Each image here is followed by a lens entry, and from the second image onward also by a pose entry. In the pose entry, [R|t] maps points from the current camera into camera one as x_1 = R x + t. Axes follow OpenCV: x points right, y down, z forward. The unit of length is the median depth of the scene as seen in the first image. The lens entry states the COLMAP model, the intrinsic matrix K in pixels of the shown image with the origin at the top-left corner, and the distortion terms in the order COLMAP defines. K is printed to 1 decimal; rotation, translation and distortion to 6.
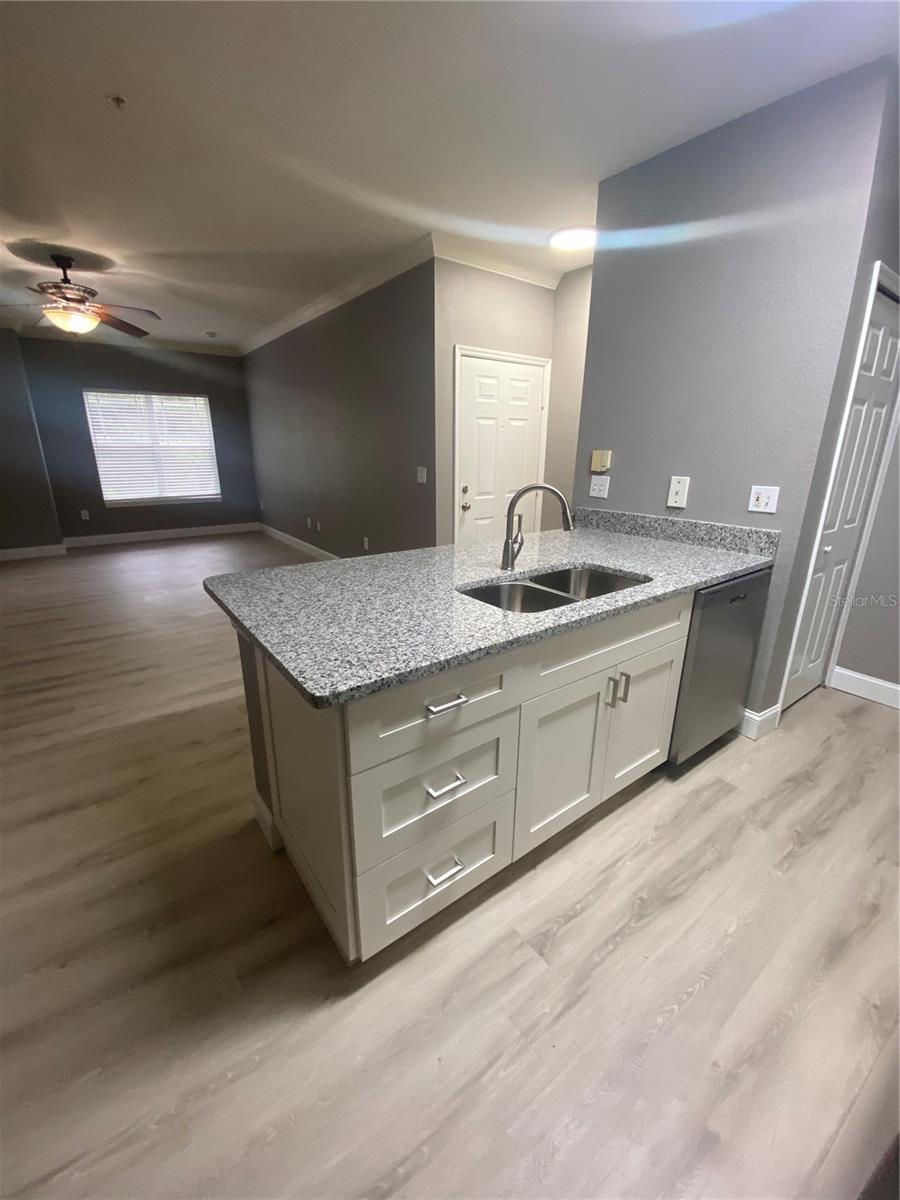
lens RADIAL K [[485.8, 0, 450.5], [0, 485.8, 602.6], [0, 0, 1]] dist [0.024320, -0.023485]
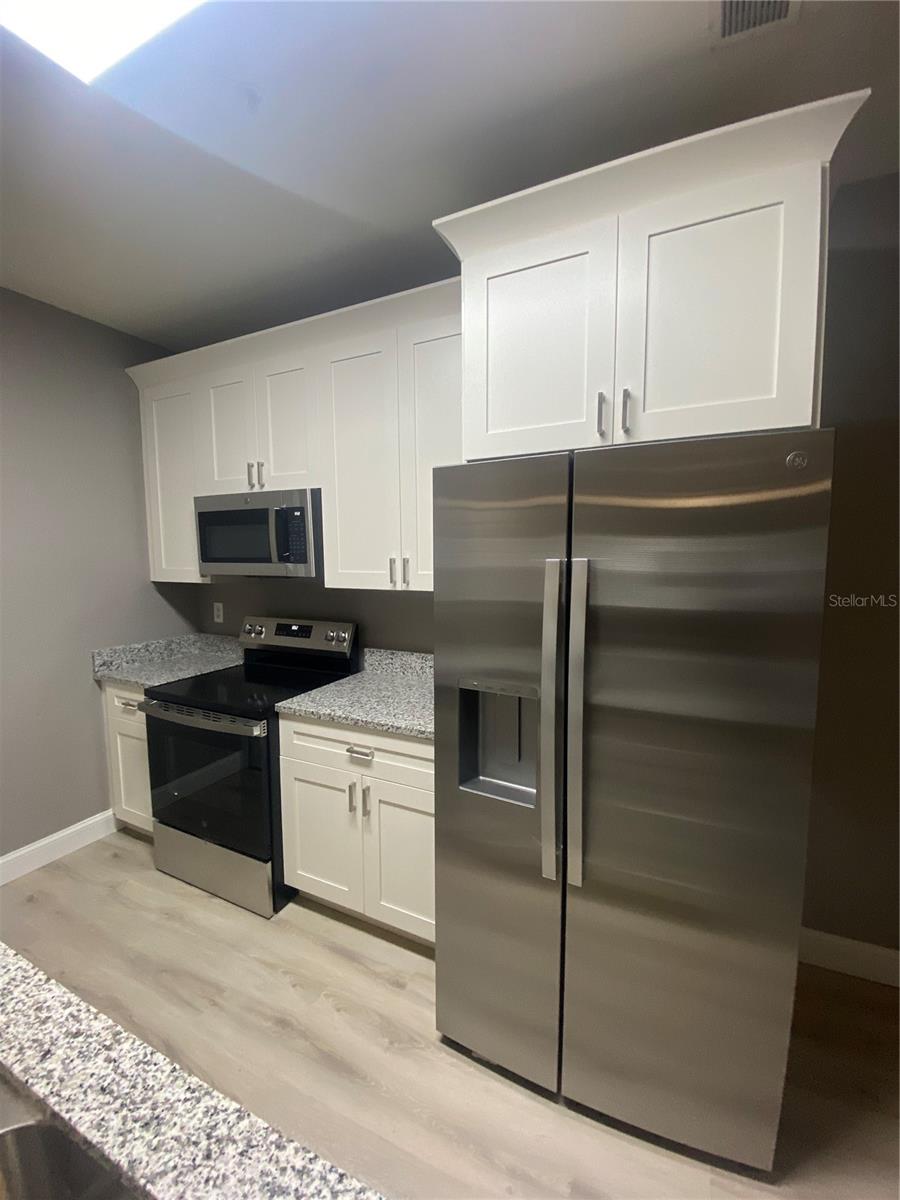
lens RADIAL K [[488.7, 0, 455.4], [0, 488.7, 597.9], [0, 0, 1]] dist [-0.000208, -0.009777]
pose [[-0.474202, -0.090890, 0.875712, -0.100872], [0.269743, 0.931824, 0.242780, -0.295087], [-0.838076, 0.351344, -0.417356, 0.649942]]
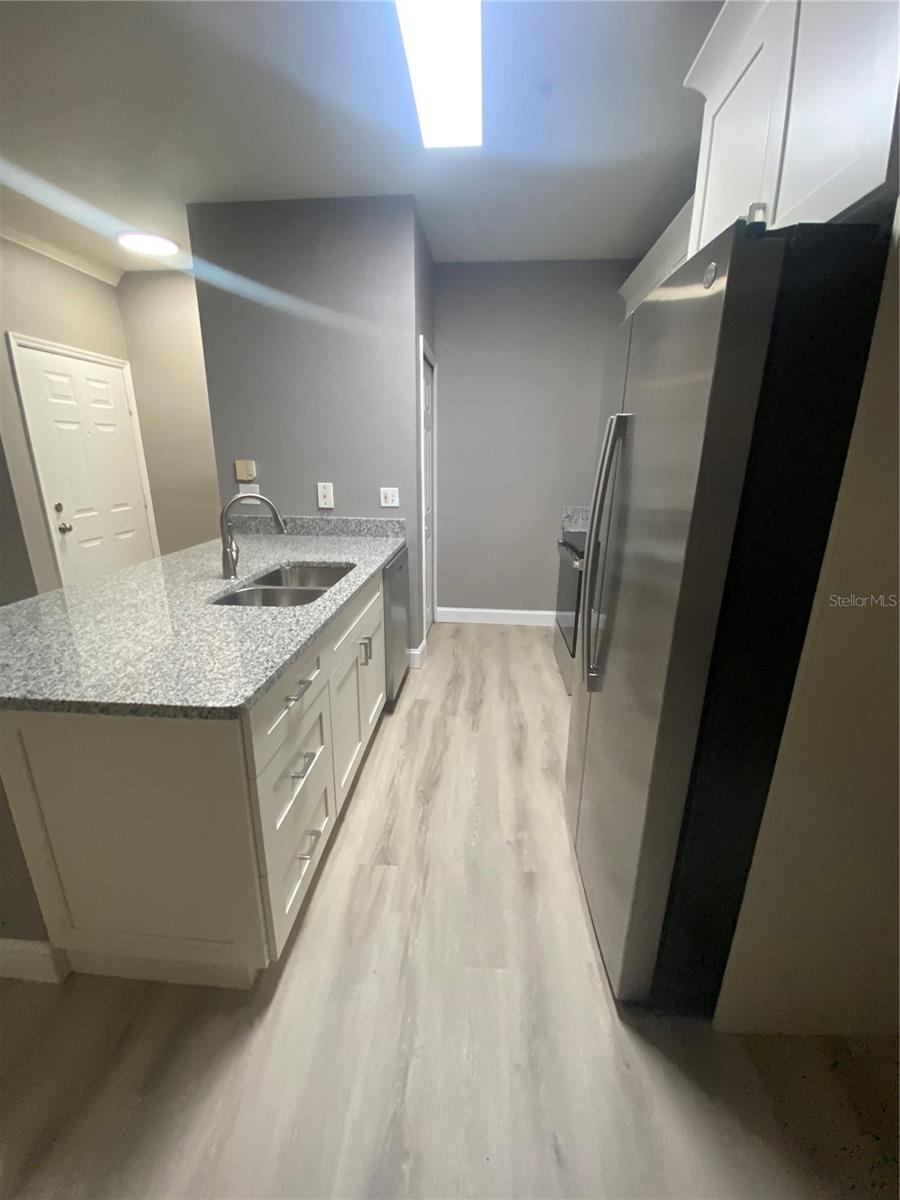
lens RADIAL K [[481.9, 0, 456.3], [0, 481.9, 598.1], [0, 0, 1]] dist [0.044025, -0.040983]
pose [[0.646003, -0.214211, 0.732662, -0.351267], [0.226577, 0.970370, 0.083933, -0.006949], [-0.728933, 0.111784, 0.675397, -0.036414]]
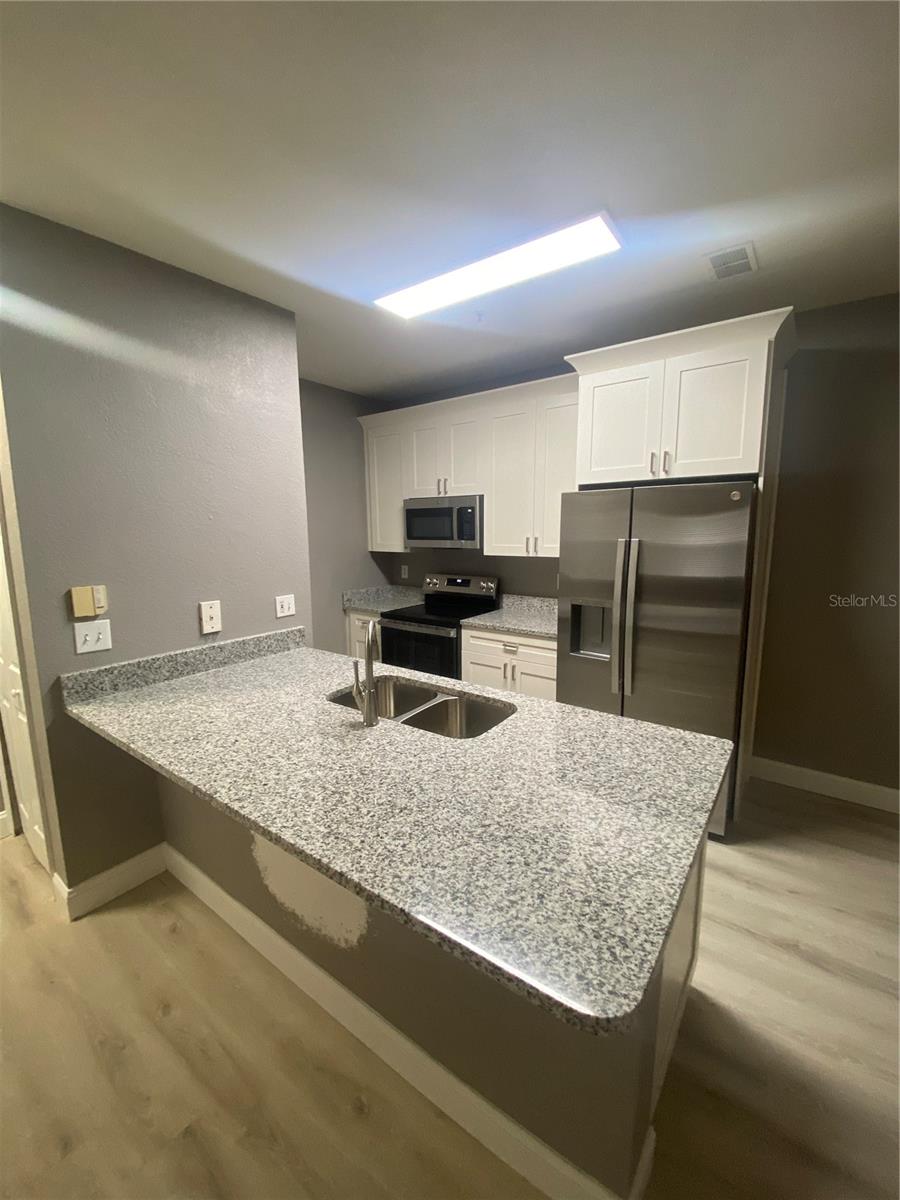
lens RADIAL K [[485.8, 0, 450.5], [0, 485.8, 602.6], [0, 0, 1]] dist [0.024320, -0.023485]
pose [[-0.299633, -0.154041, 0.941537, -0.735426], [0.298521, 0.922188, 0.245876, -0.459439], [-0.906149, 0.354741, -0.230333, 1.049835]]
